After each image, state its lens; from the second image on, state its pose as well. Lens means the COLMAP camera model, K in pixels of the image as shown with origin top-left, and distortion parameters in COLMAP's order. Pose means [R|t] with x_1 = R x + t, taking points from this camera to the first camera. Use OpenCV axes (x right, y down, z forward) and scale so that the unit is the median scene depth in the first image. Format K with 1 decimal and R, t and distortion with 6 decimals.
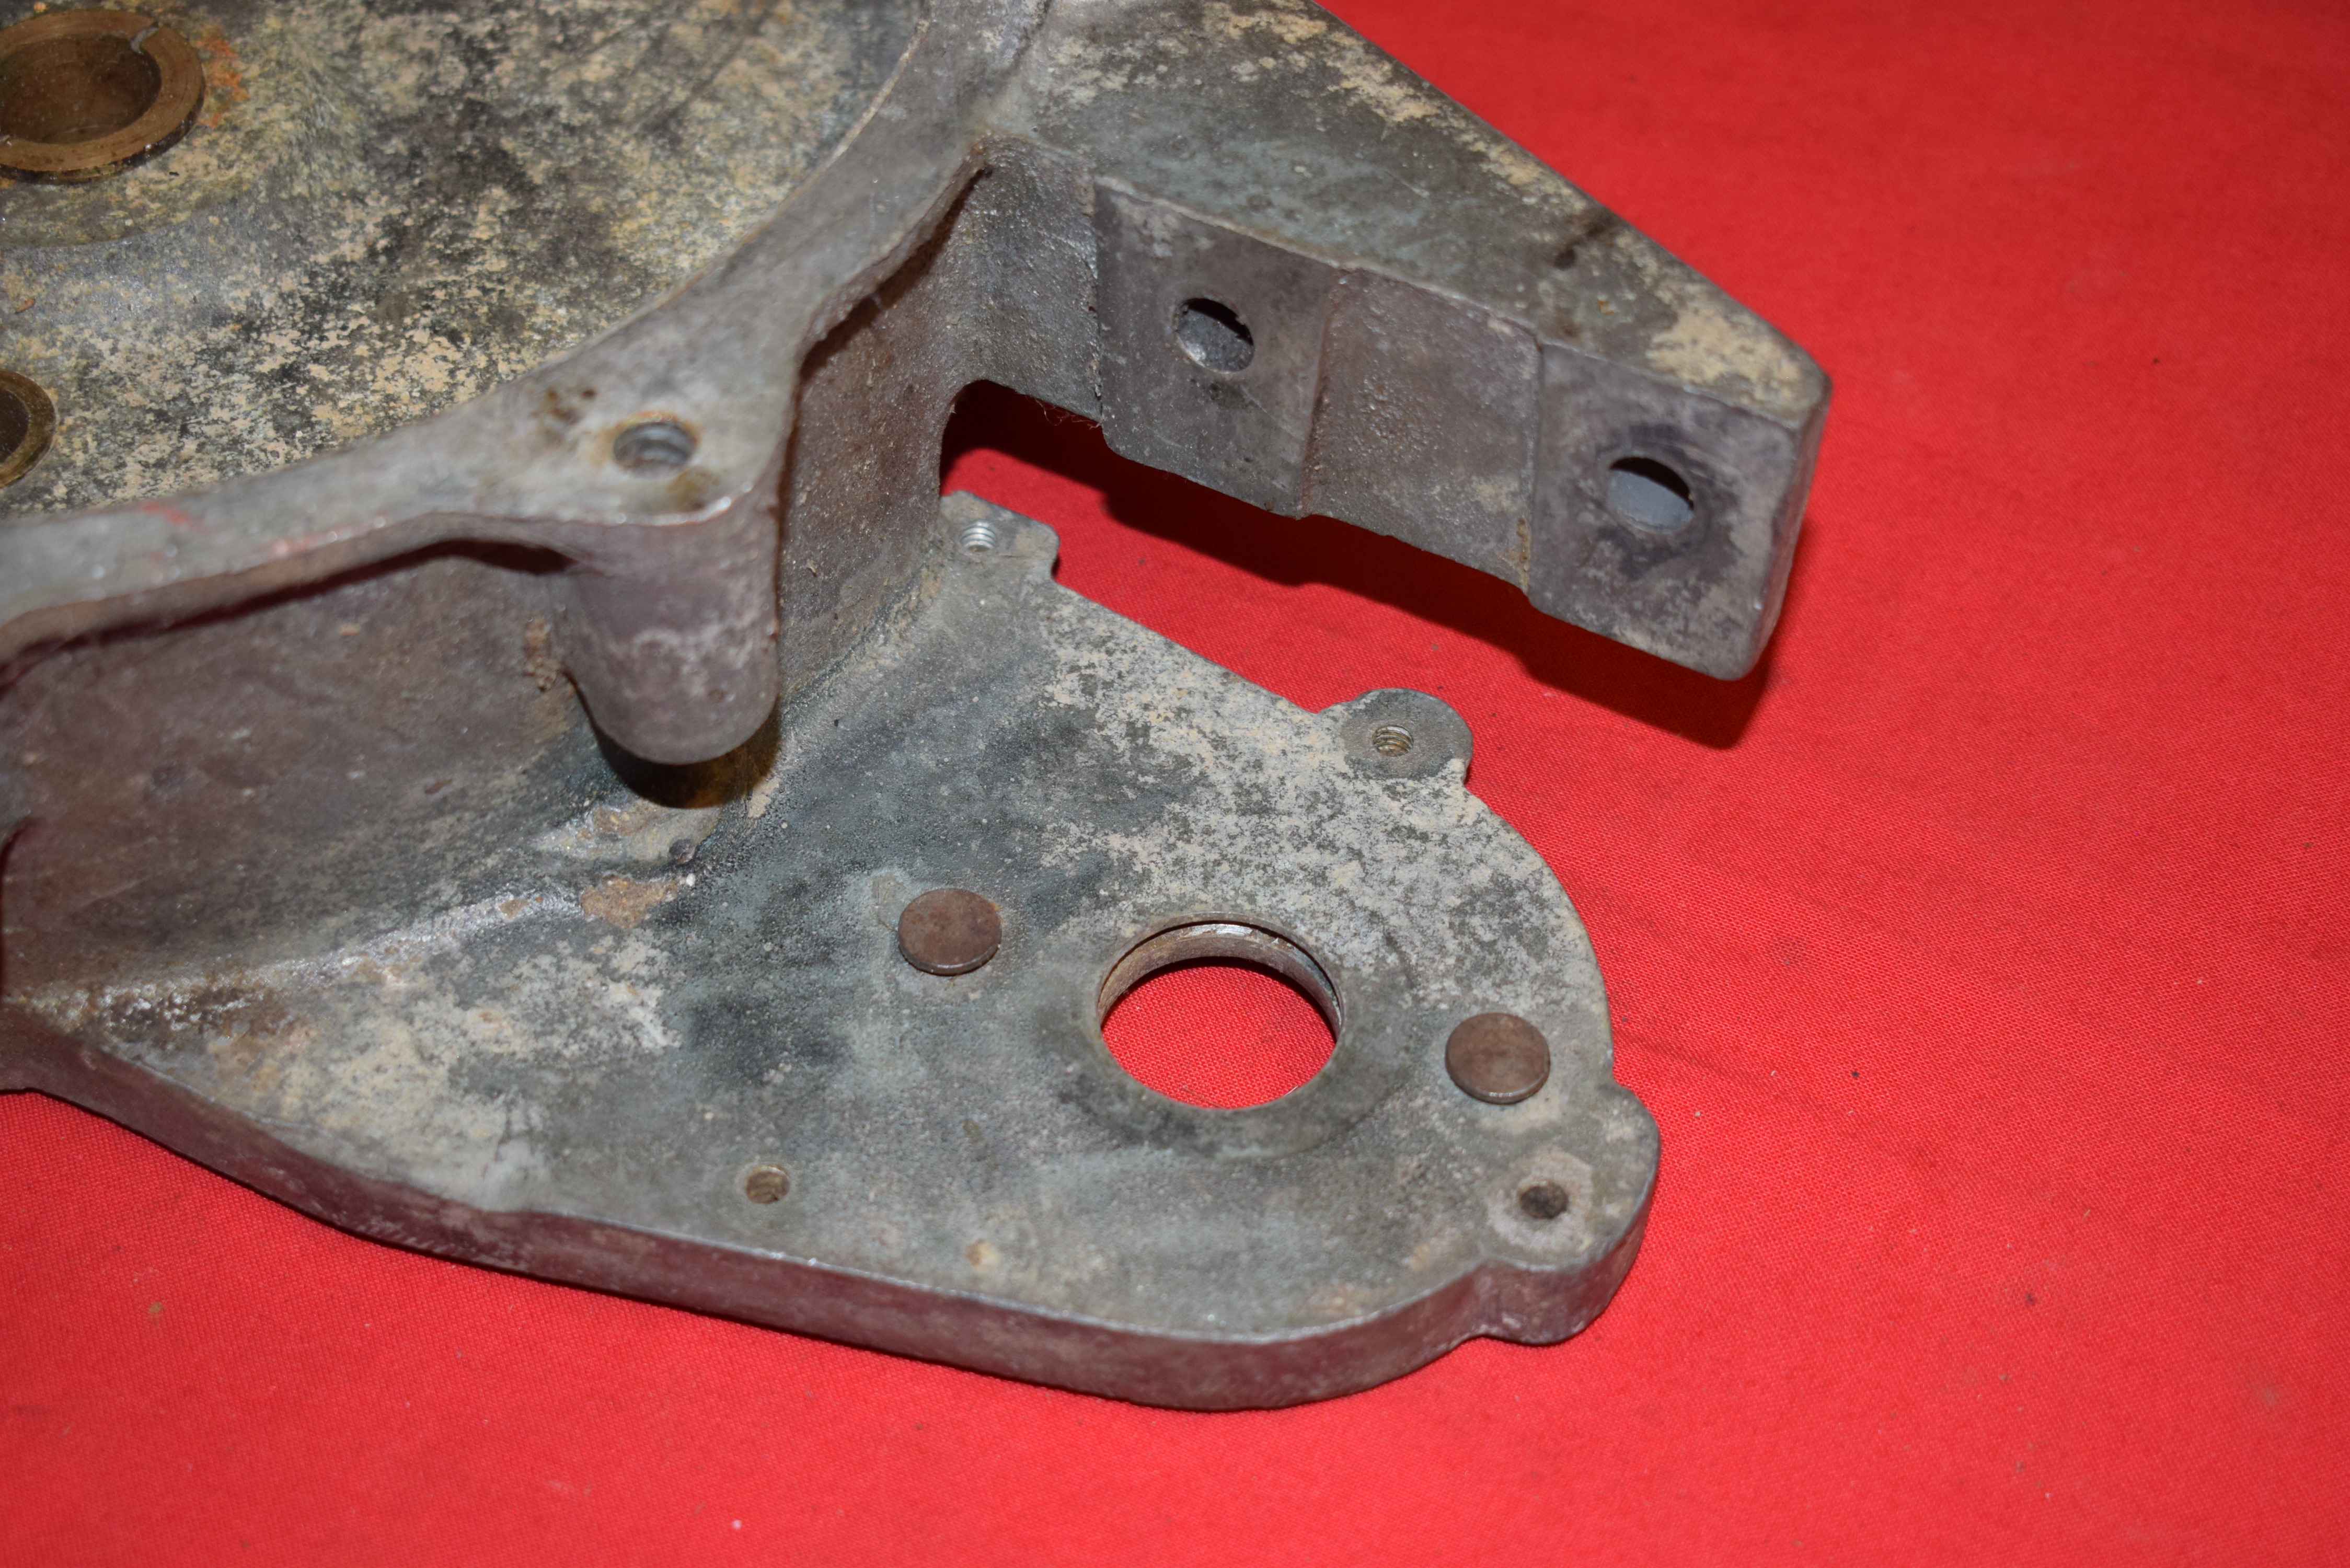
lens RADIAL K [[3872.1, 0, 1179.1], [0, 3872.1, 788.0], [0, 0, 1]] dist [-0.017678, 0.000000]
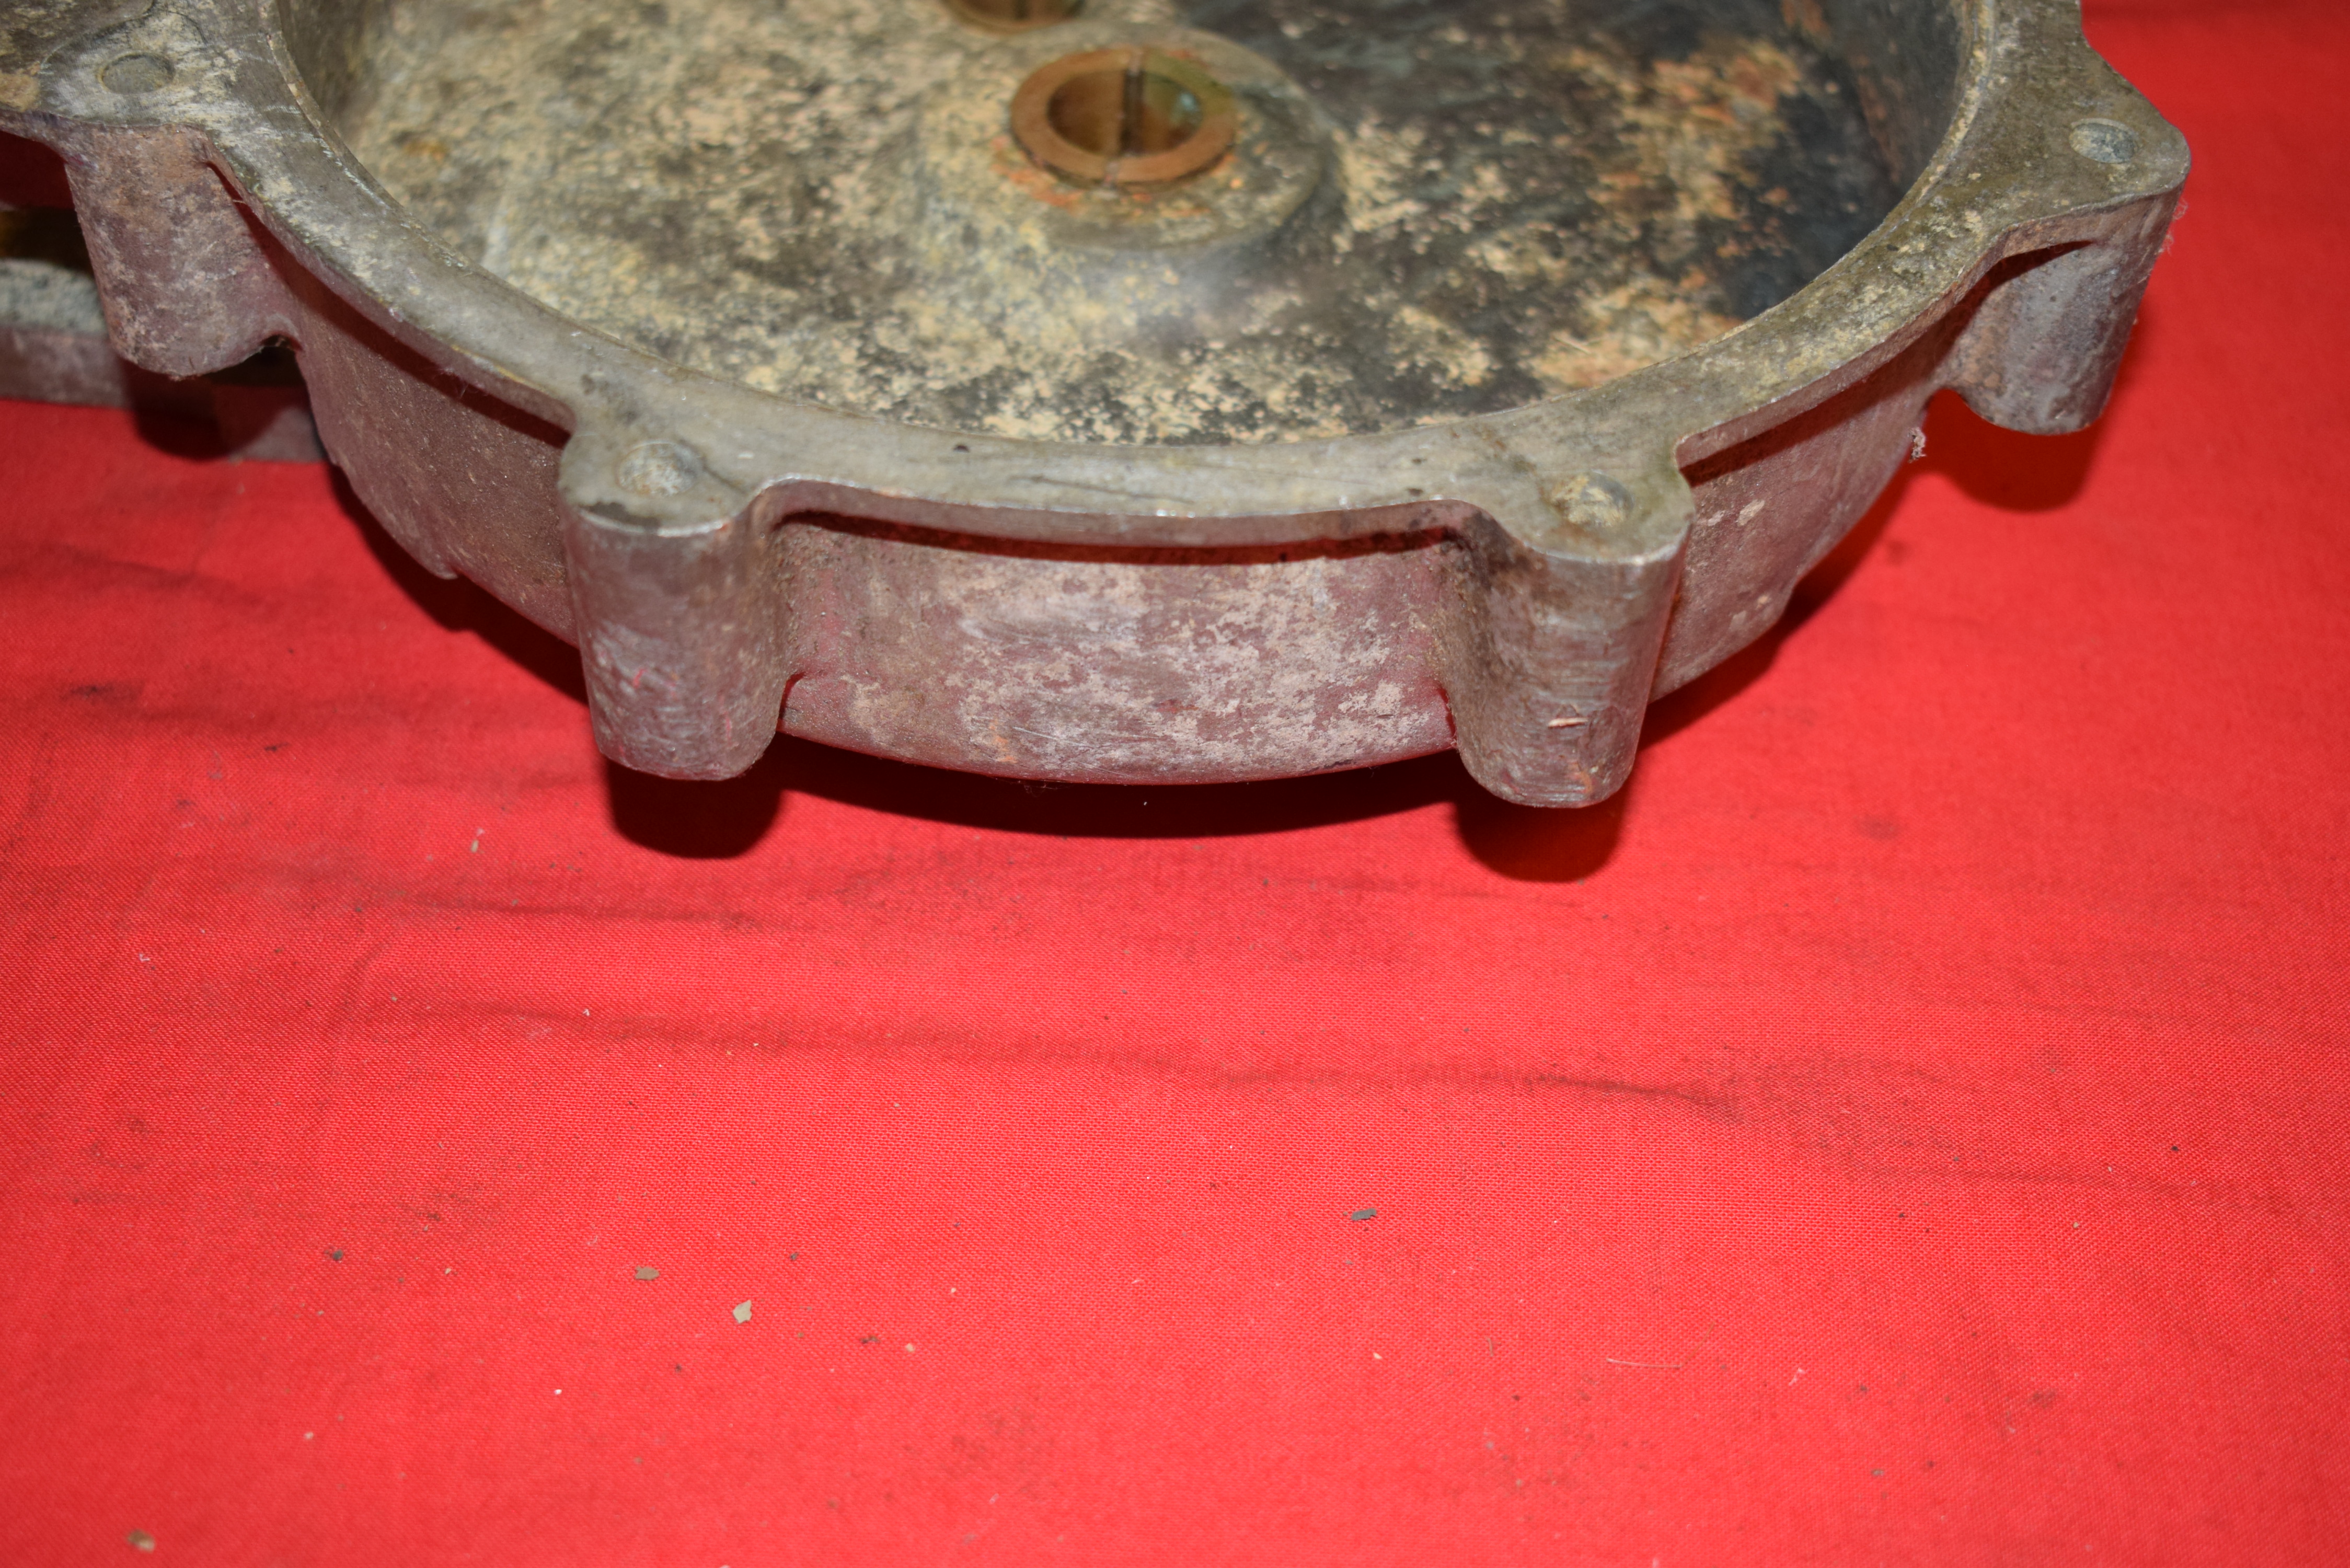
lens RADIAL K [[3274.6, 0, 1176.4], [0, 3274.6, 785.6], [0, 0, 1]] dist [-0.041815, 0.000000]
pose [[-0.888068, 0.283827, -0.361632, 0.097049], [-0.387696, -0.039677, 0.920933, -1.084772], [0.247037, 0.958054, 0.145275, 1.077849]]
